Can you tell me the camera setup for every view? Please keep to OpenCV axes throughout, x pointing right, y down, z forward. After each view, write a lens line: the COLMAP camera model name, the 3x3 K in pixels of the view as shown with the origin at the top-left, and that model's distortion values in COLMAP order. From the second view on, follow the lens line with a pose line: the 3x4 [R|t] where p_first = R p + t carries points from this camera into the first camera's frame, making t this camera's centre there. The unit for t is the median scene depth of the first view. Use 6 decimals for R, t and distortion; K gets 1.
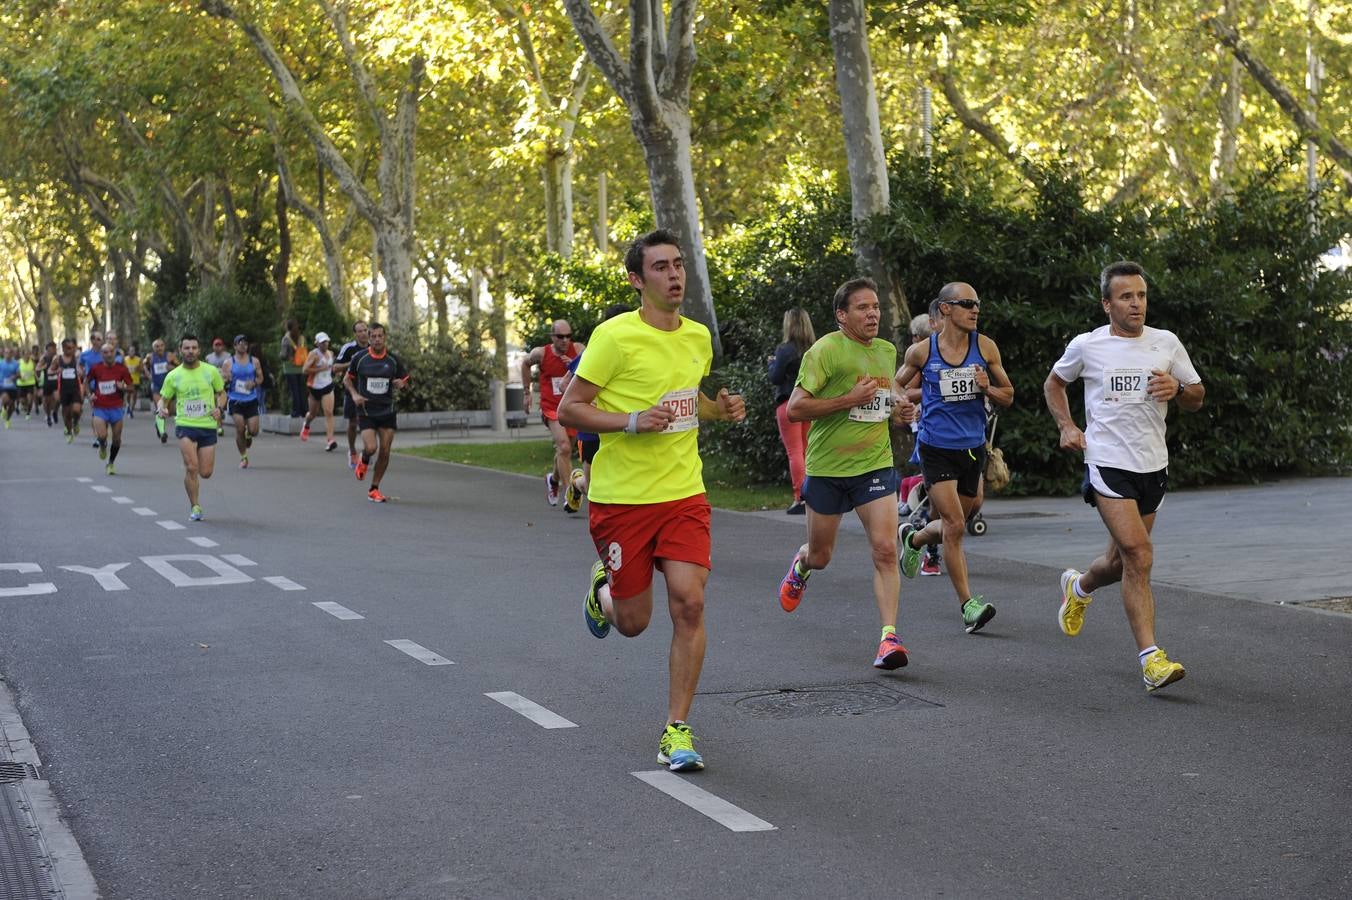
lens RADIAL K [[2573.6, 0, 683.2], [0, 2573.6, 465.5], [0, 0, 1]] dist [0.154789, -0.543857]
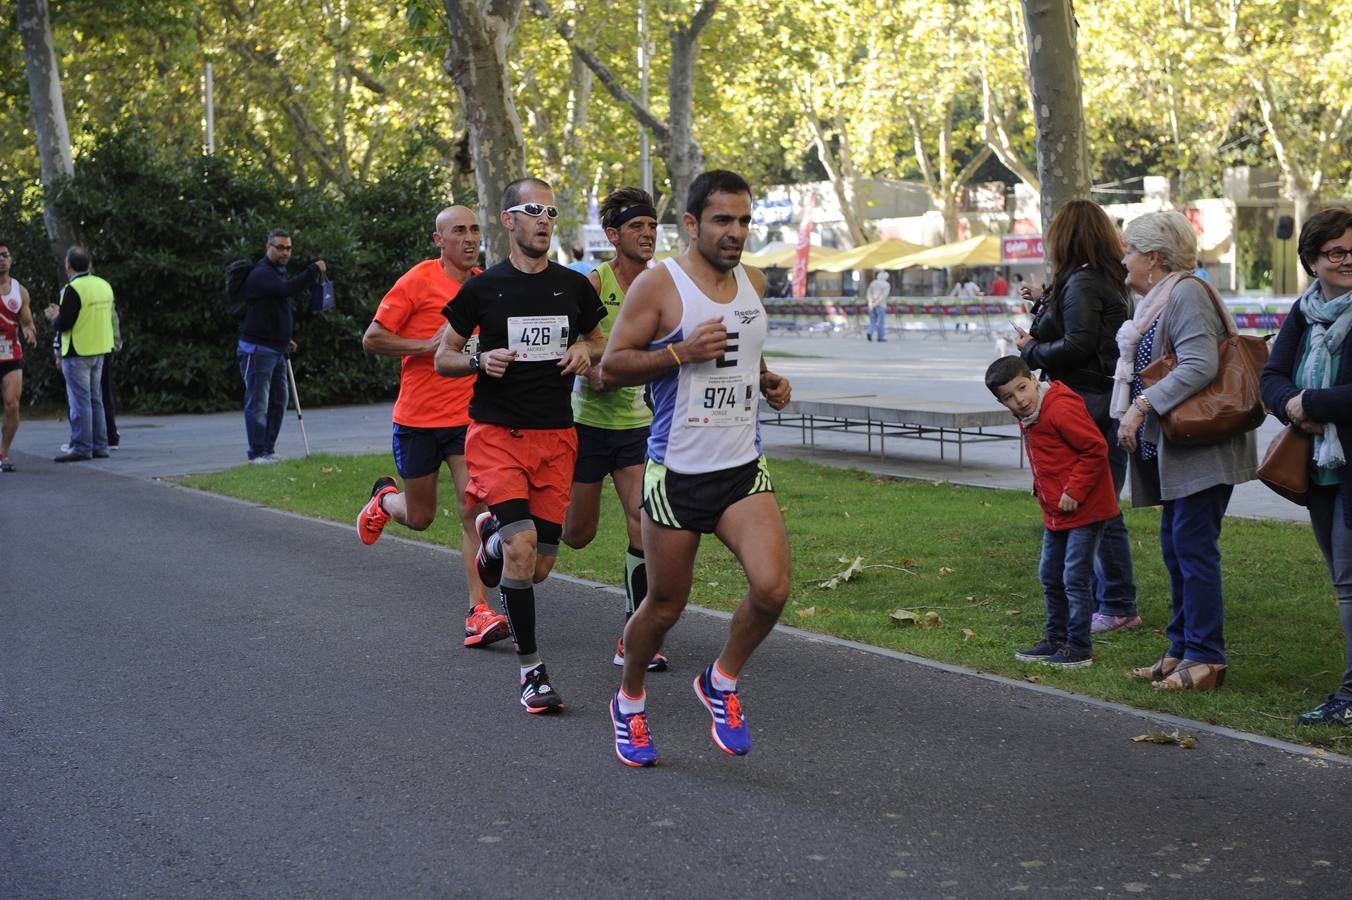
lens RADIAL K [[2573.6, 0, 683.2], [0, 2573.6, 465.5], [0, 0, 1]] dist [0.154789, -0.543857]
pose [[0.987738, -0.005243, 0.156030, 0.118291], [0.001669, 0.999733, 0.023029, 0.005766], [-0.156109, -0.022486, 0.987484, -0.168294]]
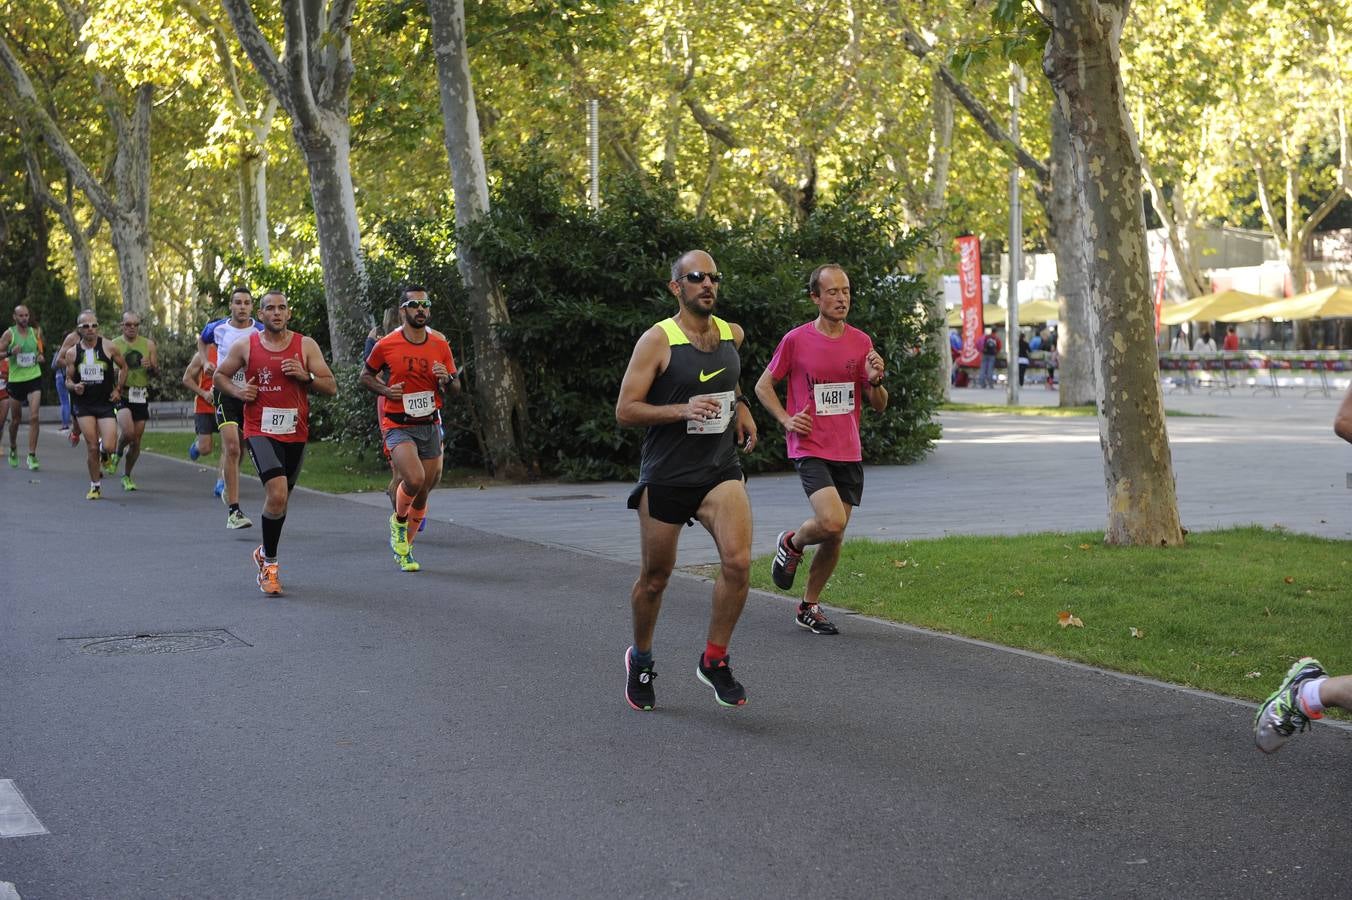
lens RADIAL K [[2573.6, 0, 683.2], [0, 2573.6, 465.5], [0, 0, 1]] dist [0.154789, -0.543857]
pose [[0.998387, 0.004505, 0.056598, 0.069275], [-0.004641, 0.999987, 0.002268, 0.001728], [-0.056587, -0.002527, 0.998394, -0.062283]]
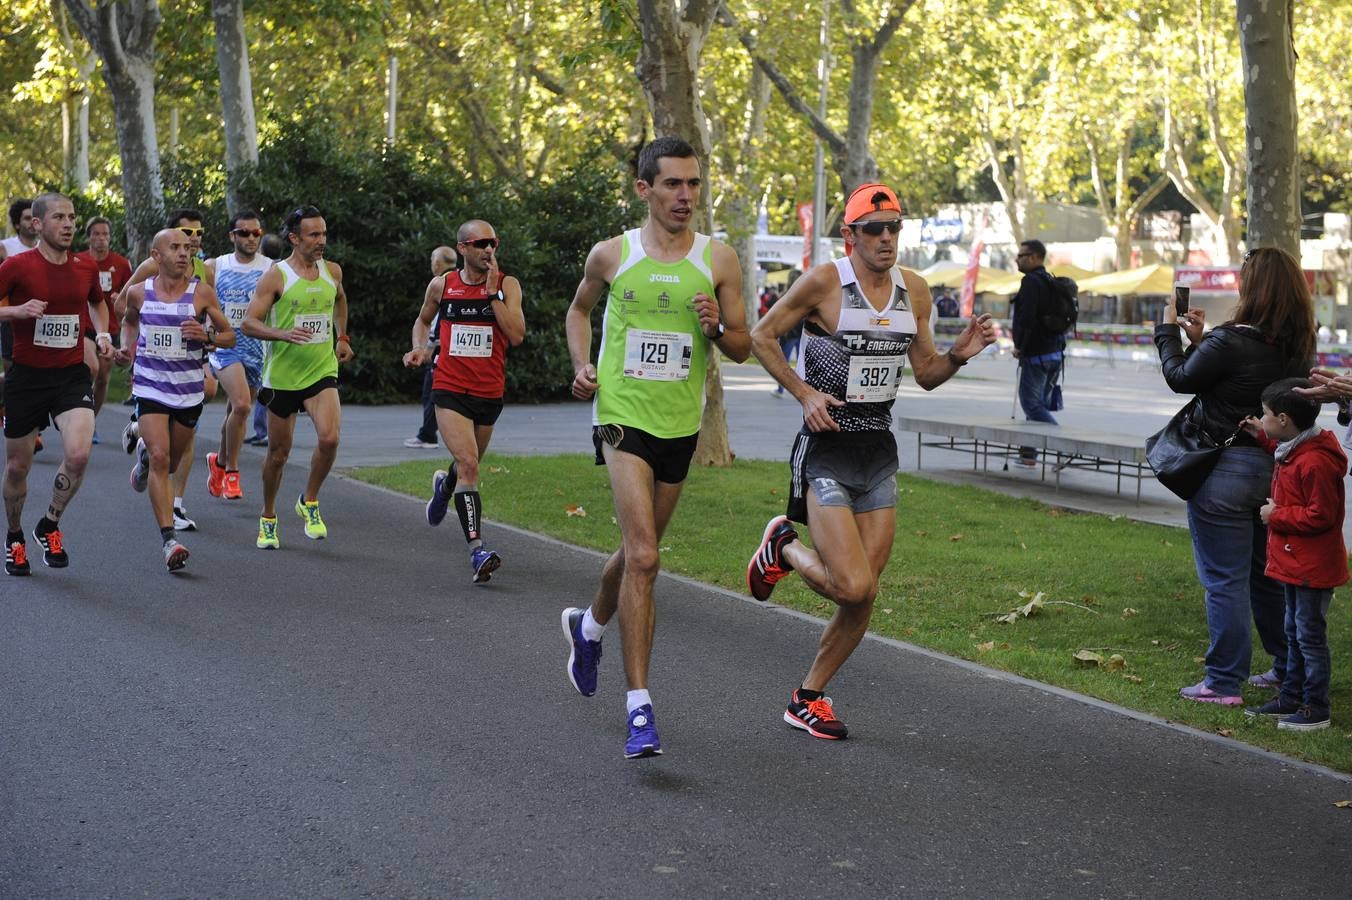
lens RADIAL K [[2573.6, 0, 683.2], [0, 2573.6, 465.5], [0, 0, 1]] dist [0.154789, -0.543857]
pose [[0.994027, 0.049346, 0.097338, 0.115660], [-0.051583, 0.998456, 0.020593, 0.005016], [-0.096171, -0.025491, 0.995038, -0.161450]]
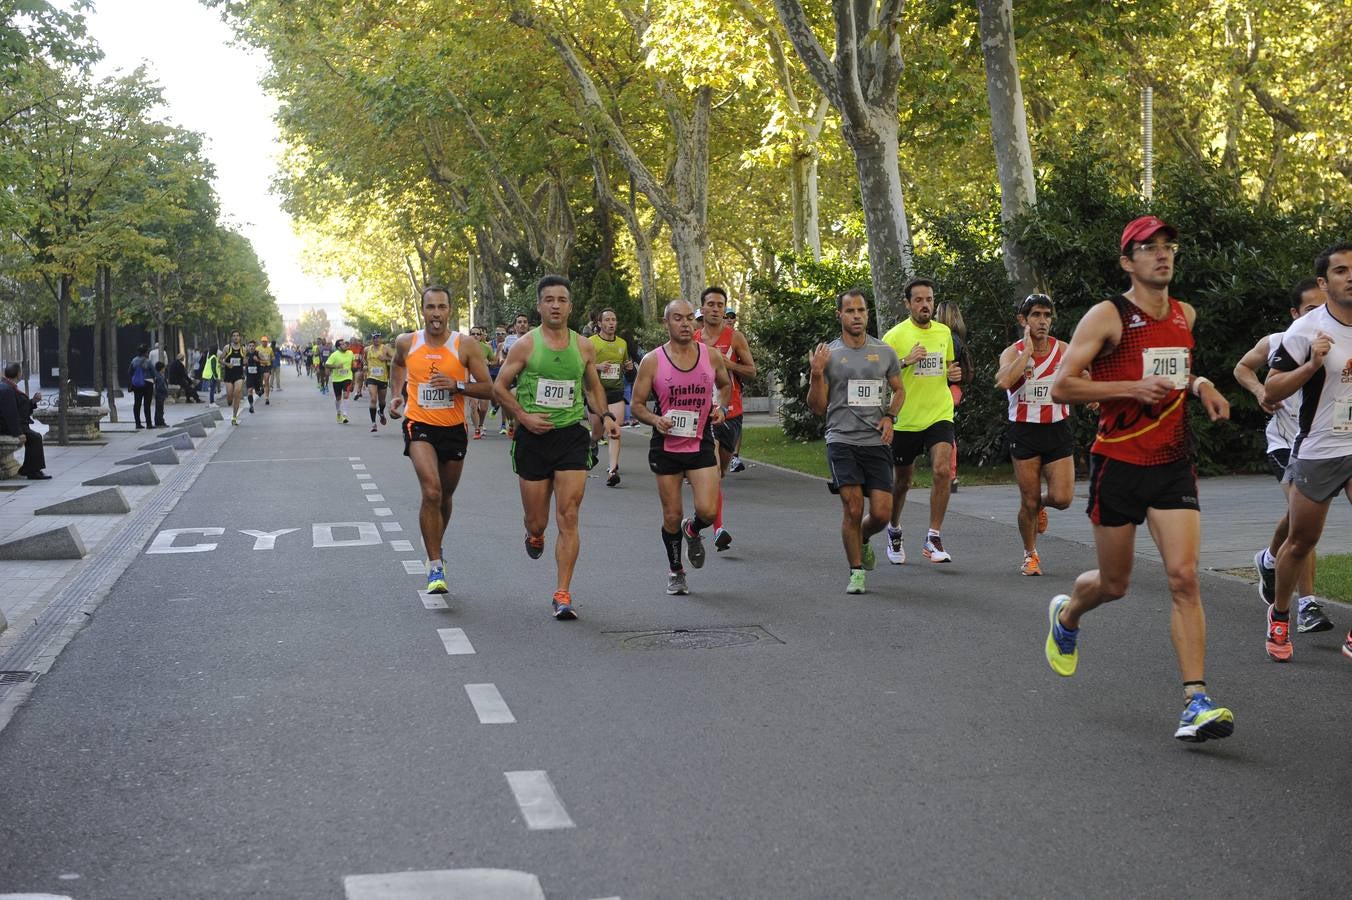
lens RADIAL K [[2573.6, 0, 683.2], [0, 2573.6, 465.5], [0, 0, 1]] dist [0.154789, -0.543857]
pose [[0.987465, 0.006810, -0.157690, 0.072500], [-0.005978, 0.999966, 0.005752, 0.001060], [0.157724, -0.004737, 0.987472, -0.058410]]
